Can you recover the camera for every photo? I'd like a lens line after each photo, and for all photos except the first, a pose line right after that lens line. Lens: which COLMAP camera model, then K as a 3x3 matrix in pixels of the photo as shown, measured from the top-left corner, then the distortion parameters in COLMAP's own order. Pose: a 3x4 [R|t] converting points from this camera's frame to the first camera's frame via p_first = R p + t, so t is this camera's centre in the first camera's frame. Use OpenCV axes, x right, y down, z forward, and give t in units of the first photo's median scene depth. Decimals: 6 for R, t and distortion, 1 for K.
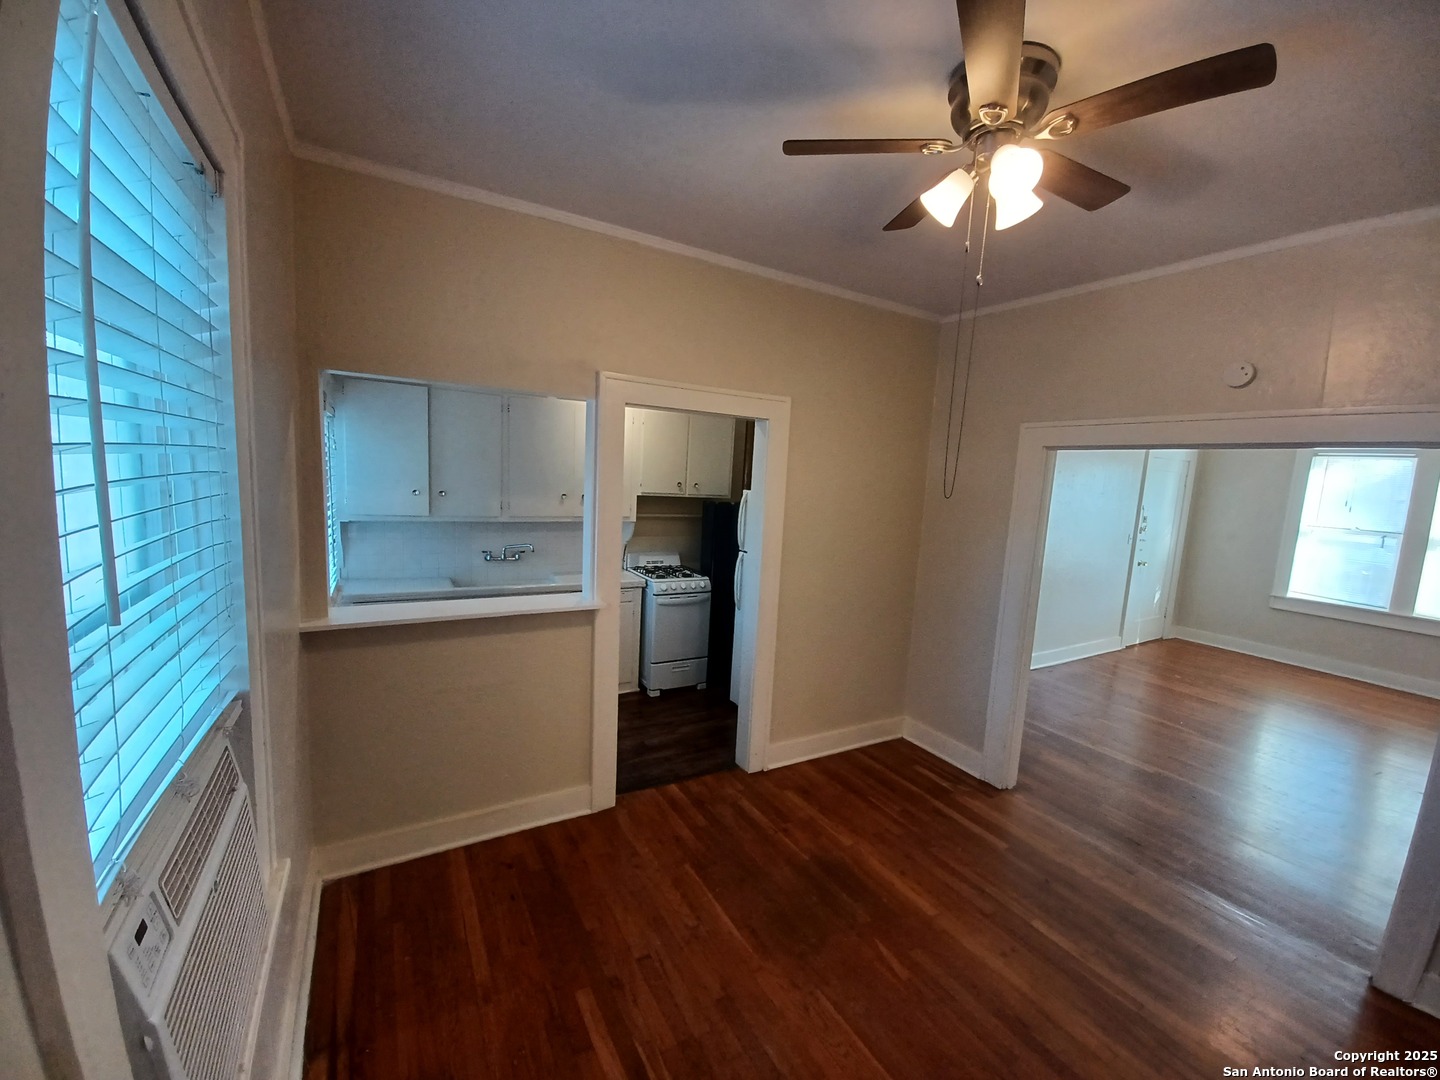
lens RADIAL K [[573.2, 0, 711.2], [0, 573.2, 556.1], [0, 0, 1]] dist [-0.001716, -0.000338]
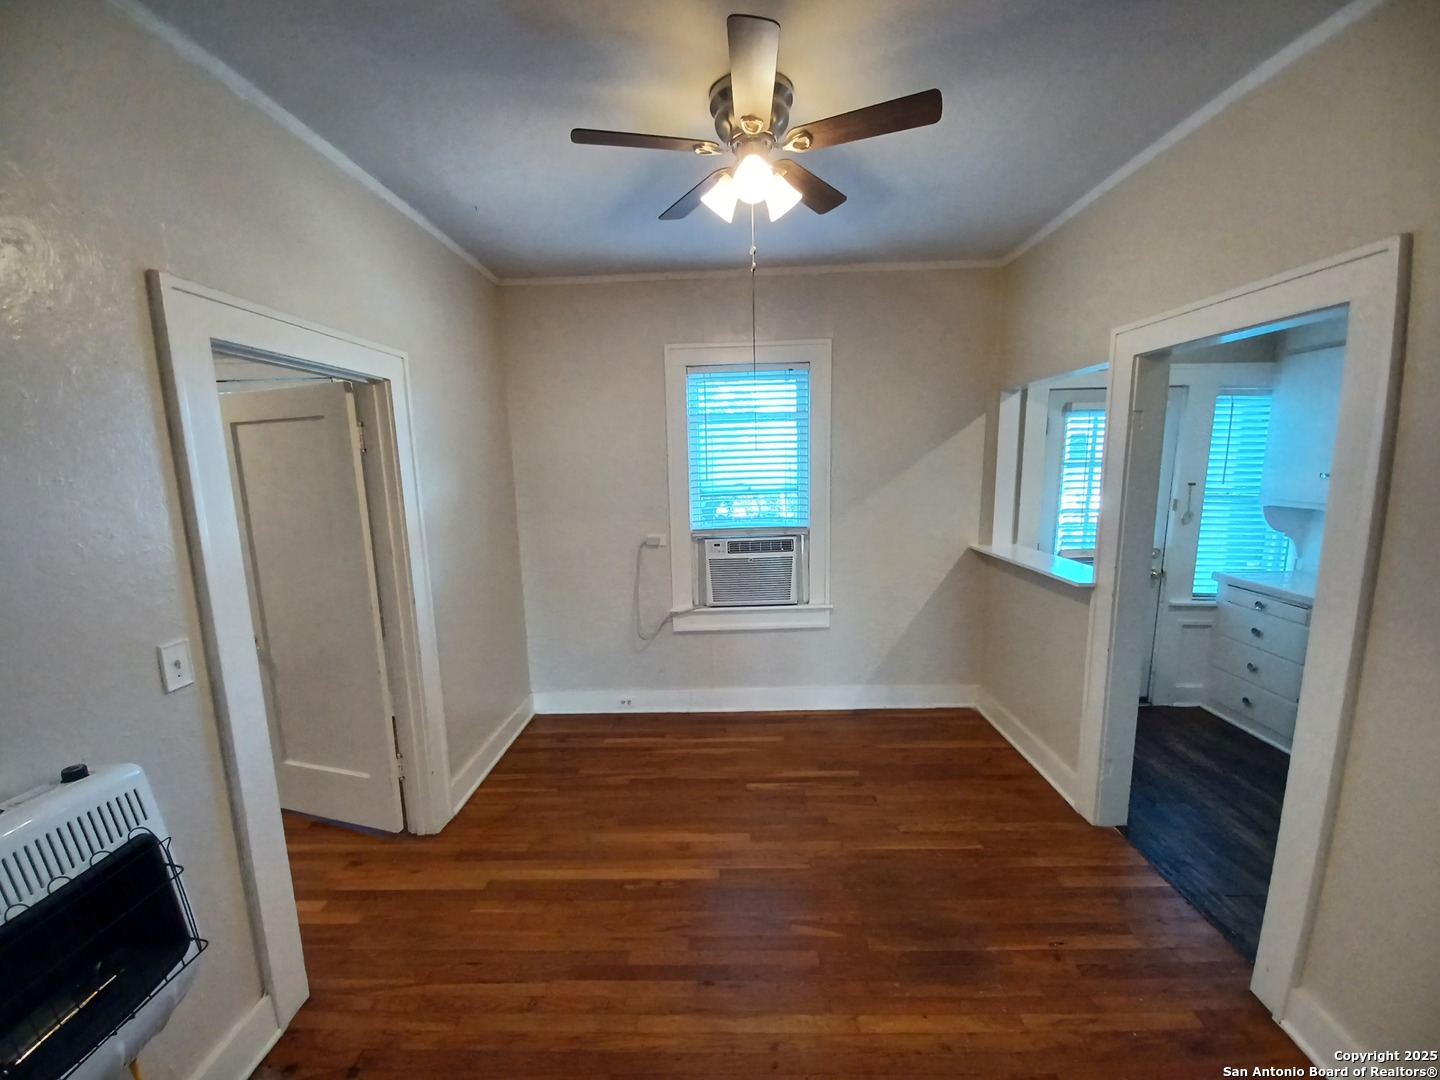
lens RADIAL K [[574.4, 0, 709.5], [0, 574.4, 548.7], [0, 0, 1]] dist [-0.000869, -0.000480]
pose [[-0.528534, 0.090929, -0.844028, 0.836726], [-0.120861, 0.976059, 0.180836, -0.062257], [0.840264, 0.197588, -0.504891, 0.862940]]
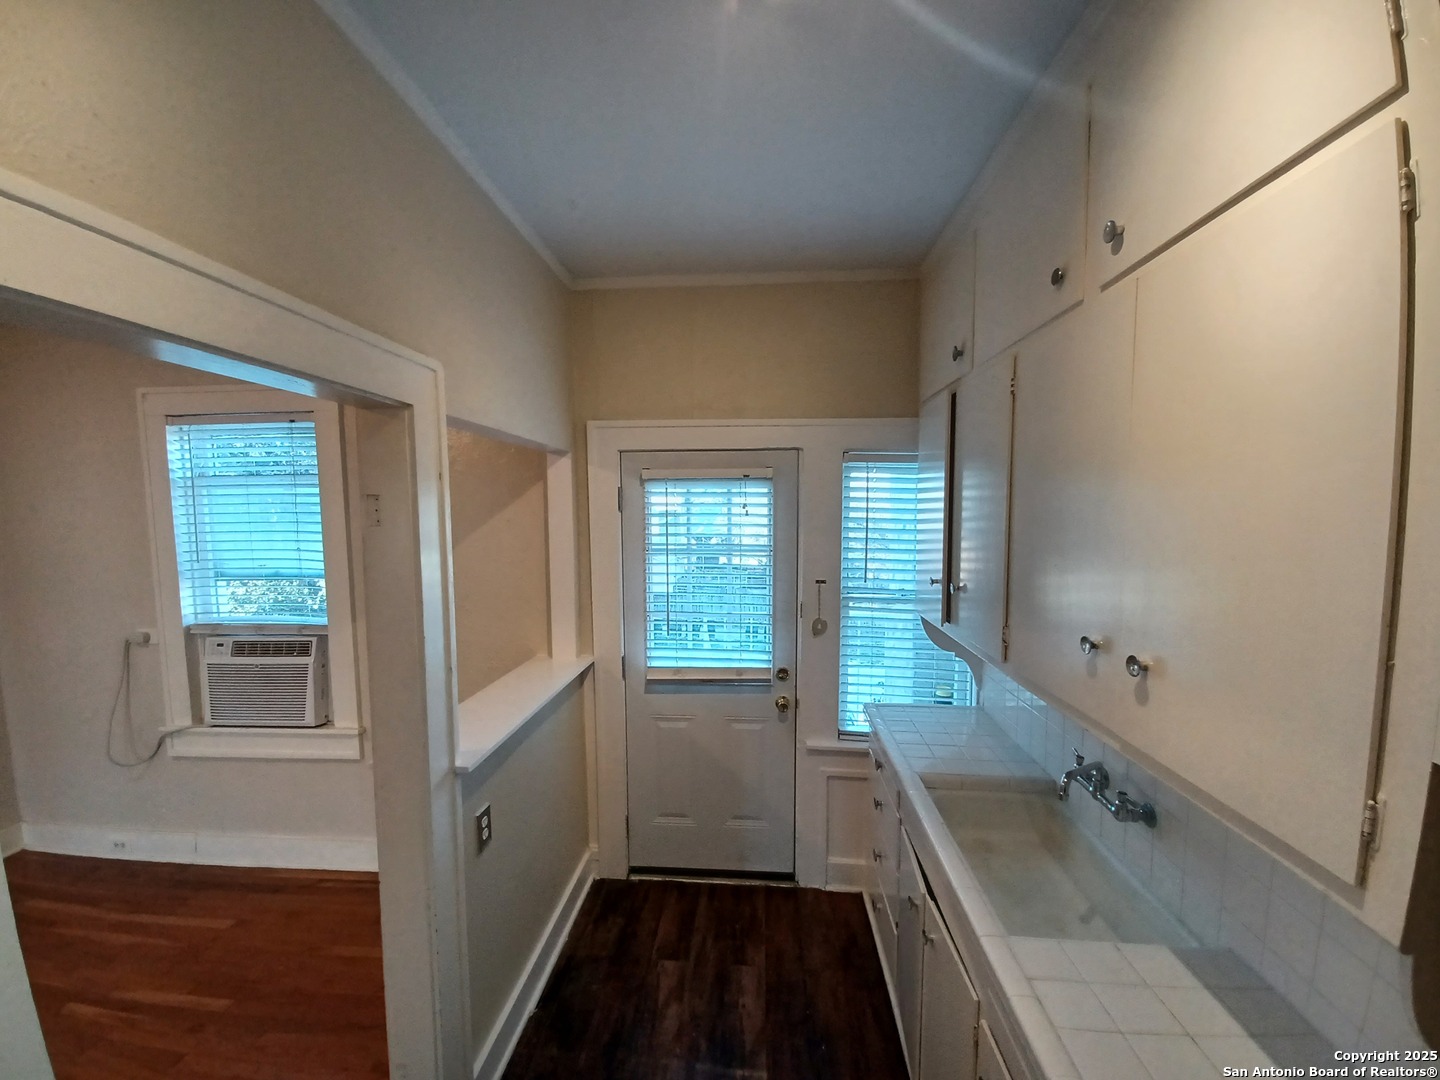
lens RADIAL K [[593.2, 0, 716.2], [0, 593.2, 557.2], [0, 0, 1]] dist [-0.002017, -0.000450]
pose [[-0.570963, 0.025435, -0.820582, 0.101202], [-0.134451, 0.983128, 0.124025, -0.225262], [0.809892, 0.181142, -0.557910, 1.443543]]
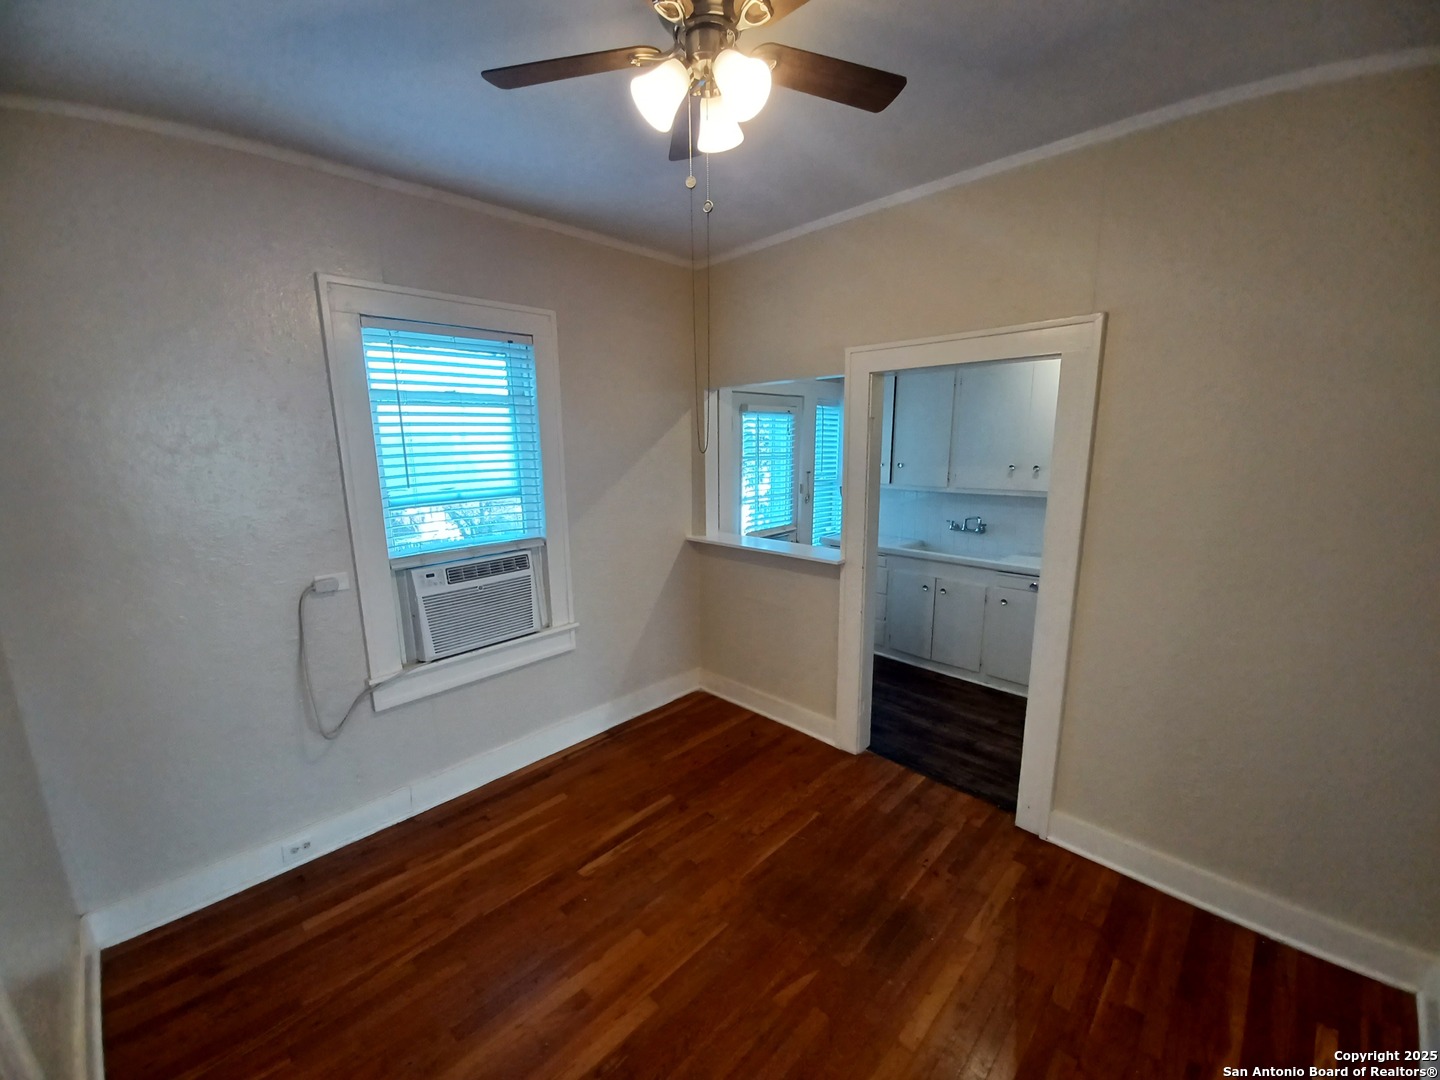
lens RADIAL K [[574.4, 0, 709.5], [0, 574.4, 548.7], [0, 0, 1]] dist [-0.000869, -0.000480]
pose [[0.258408, 0.130865, -0.957131, 0.737304], [-0.108443, 0.988449, 0.105869, -0.029668], [0.959930, 0.076437, 0.269615, 0.414725]]
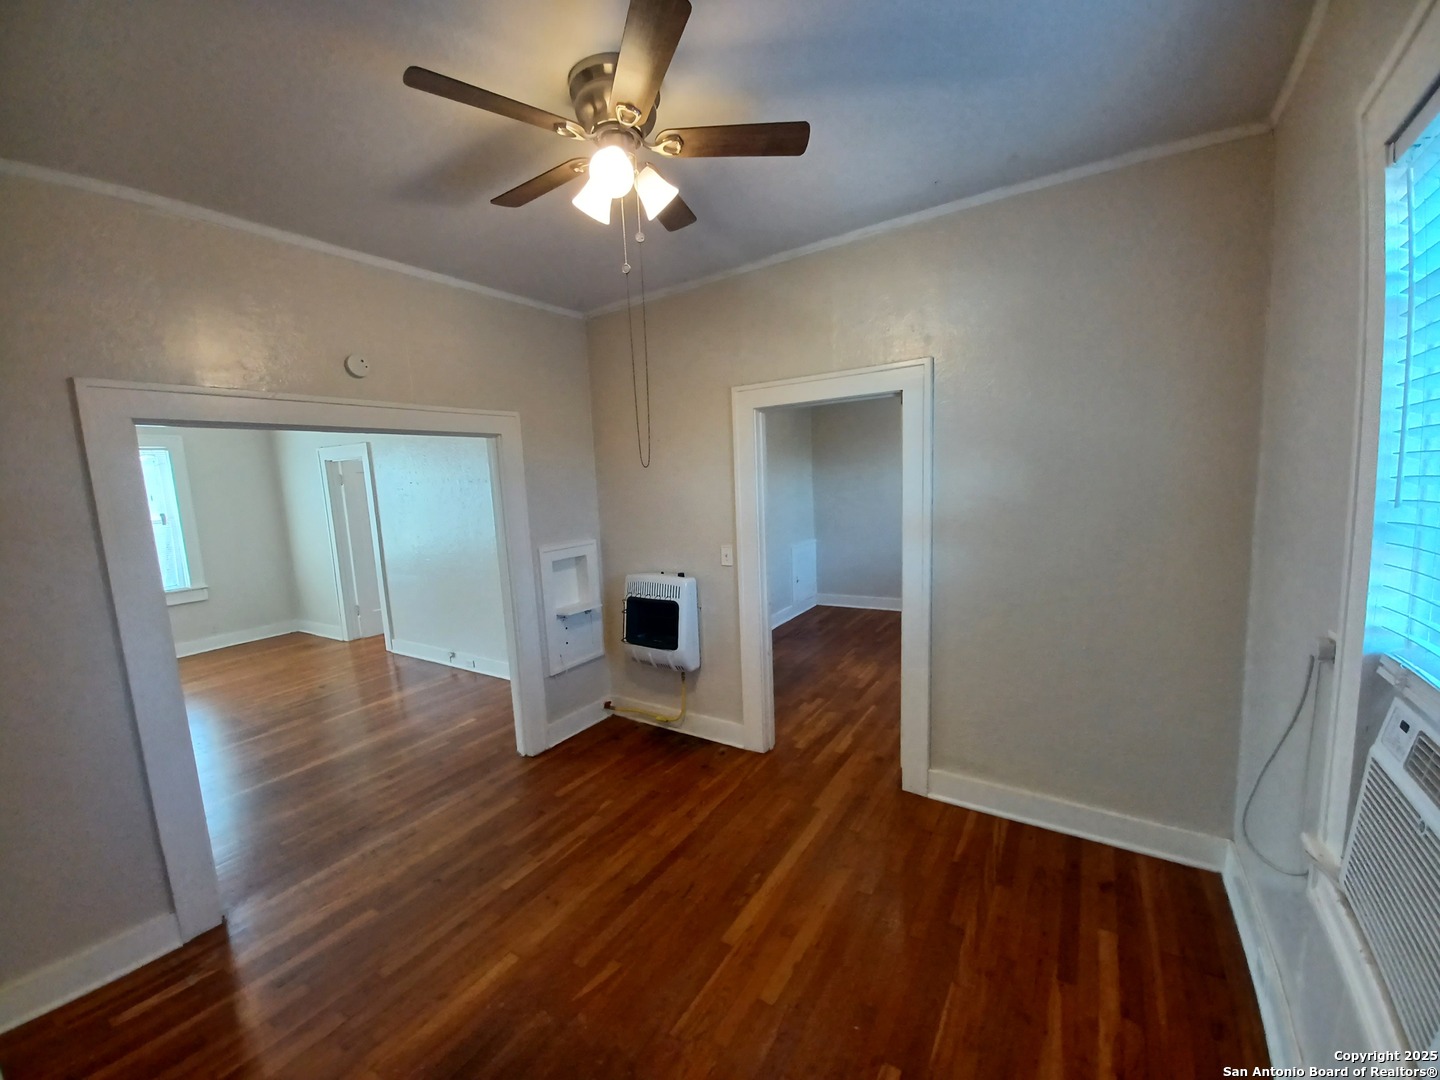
lens RADIAL K [[574.4, 0, 709.5], [0, 574.4, 548.7], [0, 0, 1]] dist [-0.000869, -0.000480]
pose [[-0.450415, -0.137912, 0.882104, -0.345356], [0.153393, 0.961353, 0.228627, -0.104104], [-0.879544, 0.238285, -0.411853, 0.752685]]
